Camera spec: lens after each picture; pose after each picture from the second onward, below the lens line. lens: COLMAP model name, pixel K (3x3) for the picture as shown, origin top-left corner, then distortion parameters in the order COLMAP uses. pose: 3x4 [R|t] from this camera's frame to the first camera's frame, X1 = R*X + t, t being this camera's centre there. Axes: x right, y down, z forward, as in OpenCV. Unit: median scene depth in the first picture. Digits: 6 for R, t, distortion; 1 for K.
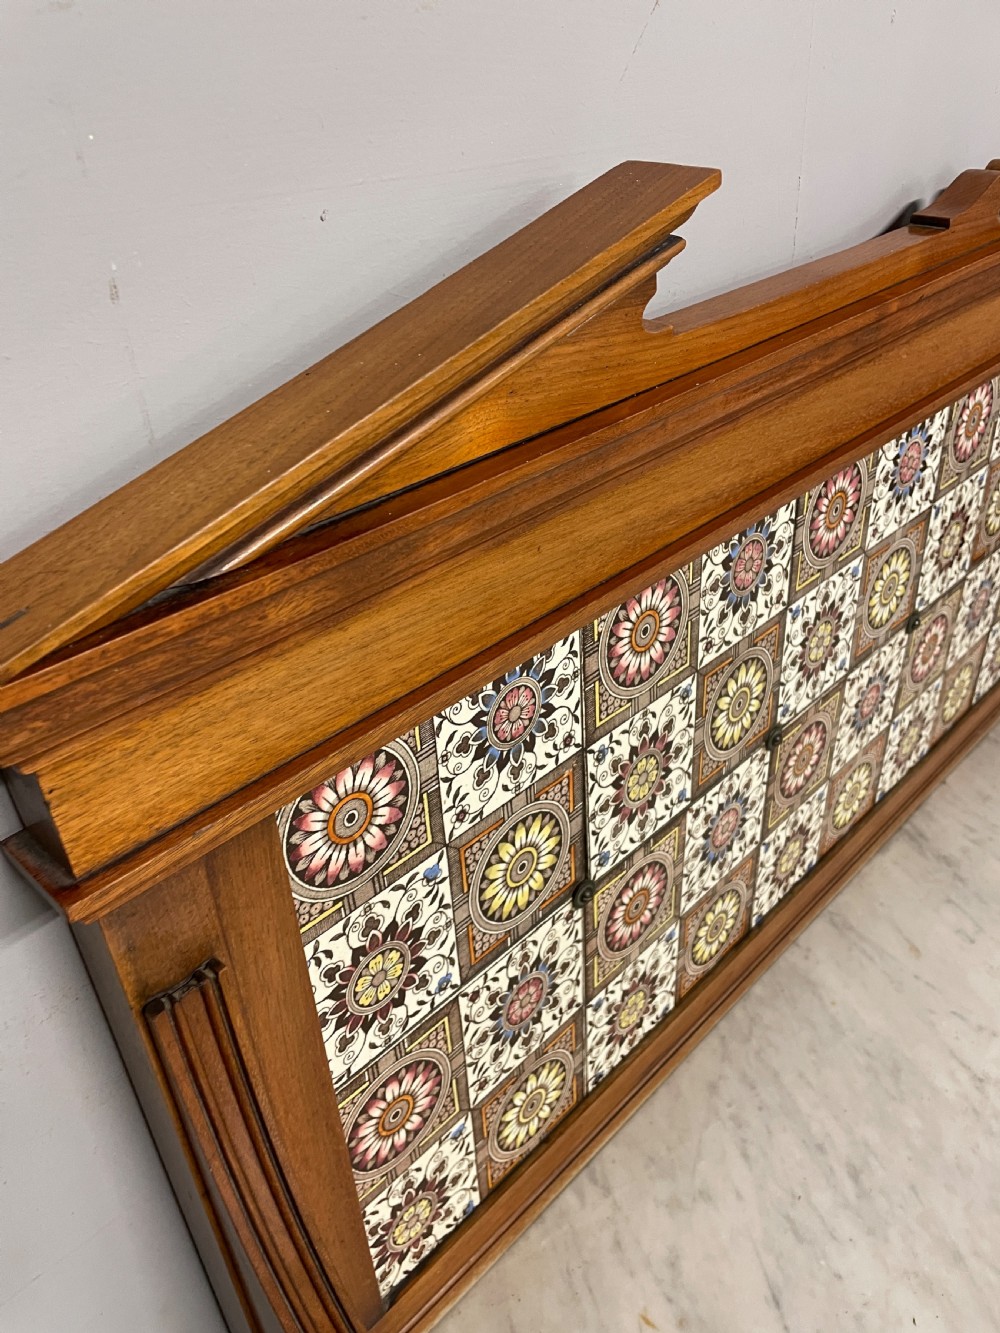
lens RADIAL K [[1010.9, 0, 481.8], [0, 1010.9, 667.6], [0, 0, 1]] dist [0.089505, -0.115357]
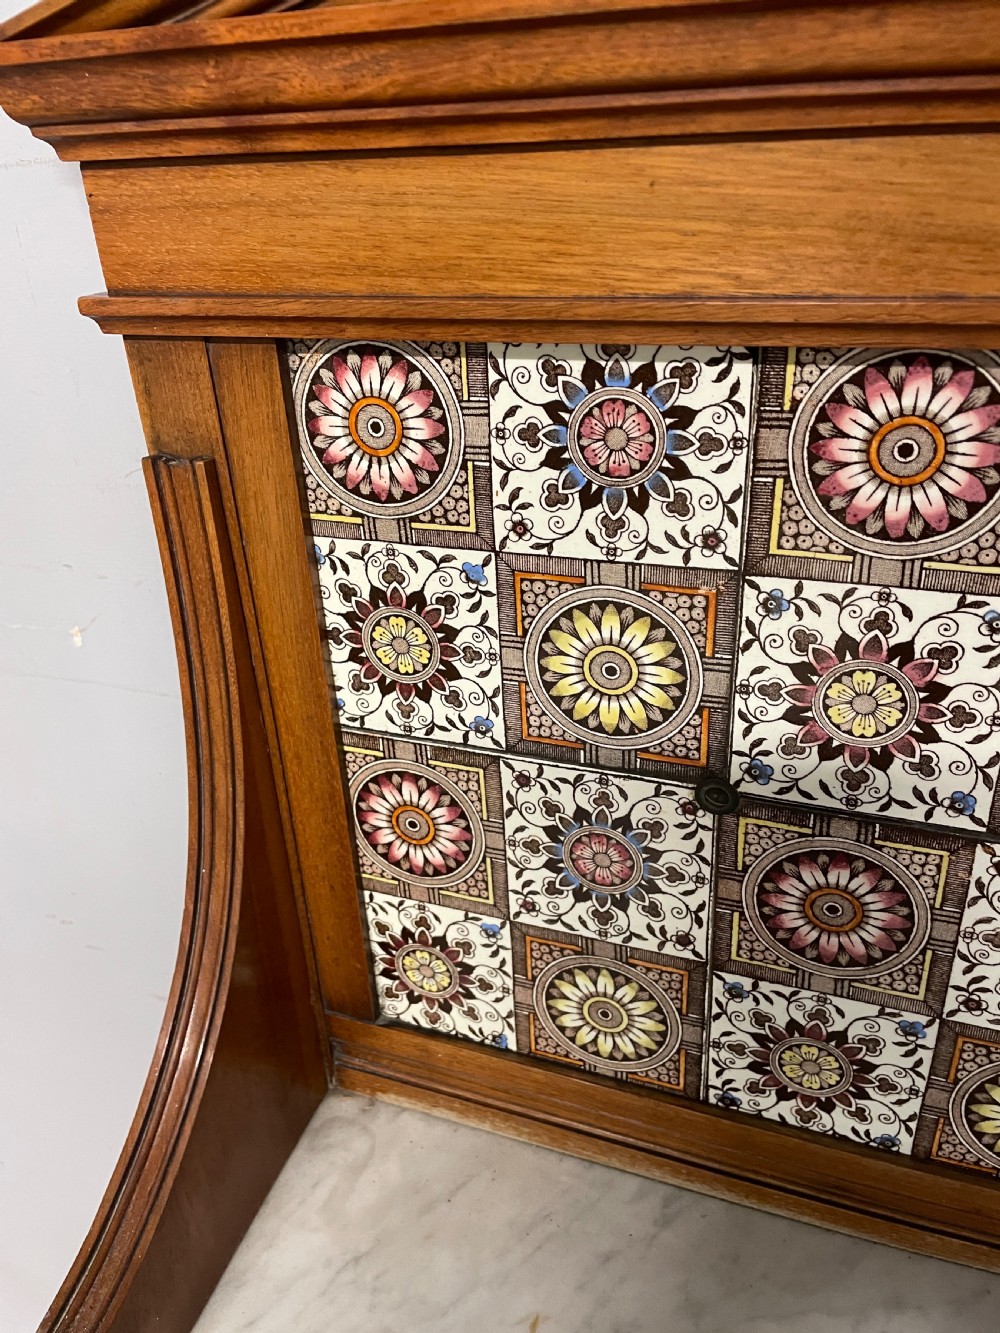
lens RADIAL K [[1010.9, 0, 491.1], [0, 1010.9, 673.3], [0, 0, 1]] dist [0.089505, -0.115357]
pose [[0.428040, 0.460981, -0.777354, 0.628372], [-0.465553, 0.849699, 0.247532, 0.045813], [0.774624, 0.255946, 0.578316, 0.473331]]
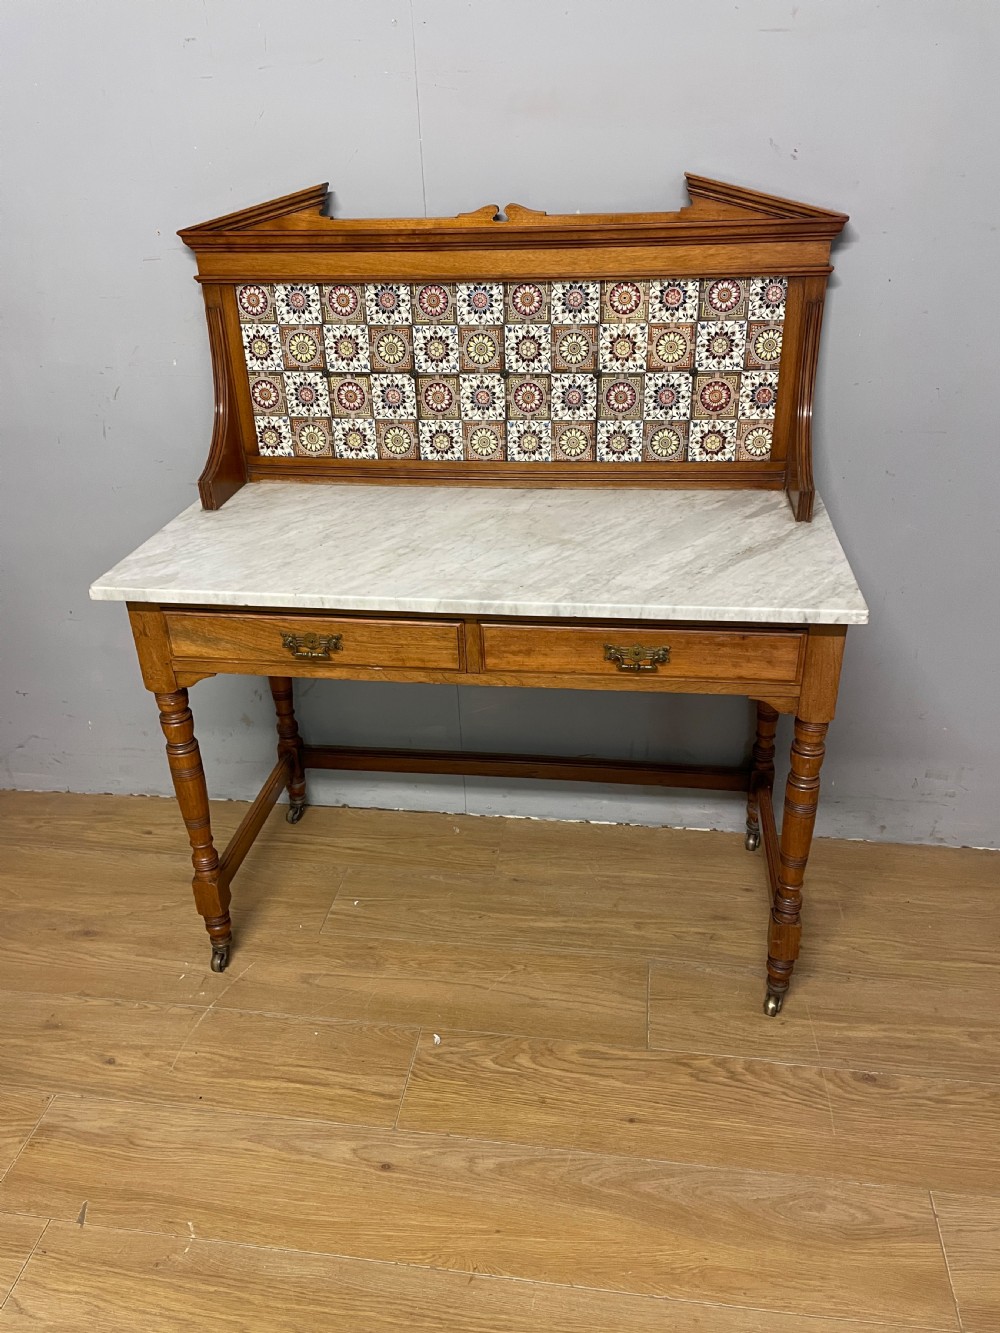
lens RADIAL K [[1010.9, 0, 497.2], [0, 1010.9, 661.9], [0, 0, 1]] dist [0.089505, -0.115357]
pose [[0.598592, 0.409845, -0.688269, 3.983138], [-0.438417, 0.886715, 0.146721, 0.380218], [0.670432, 0.213923, 0.710463, -1.181698]]
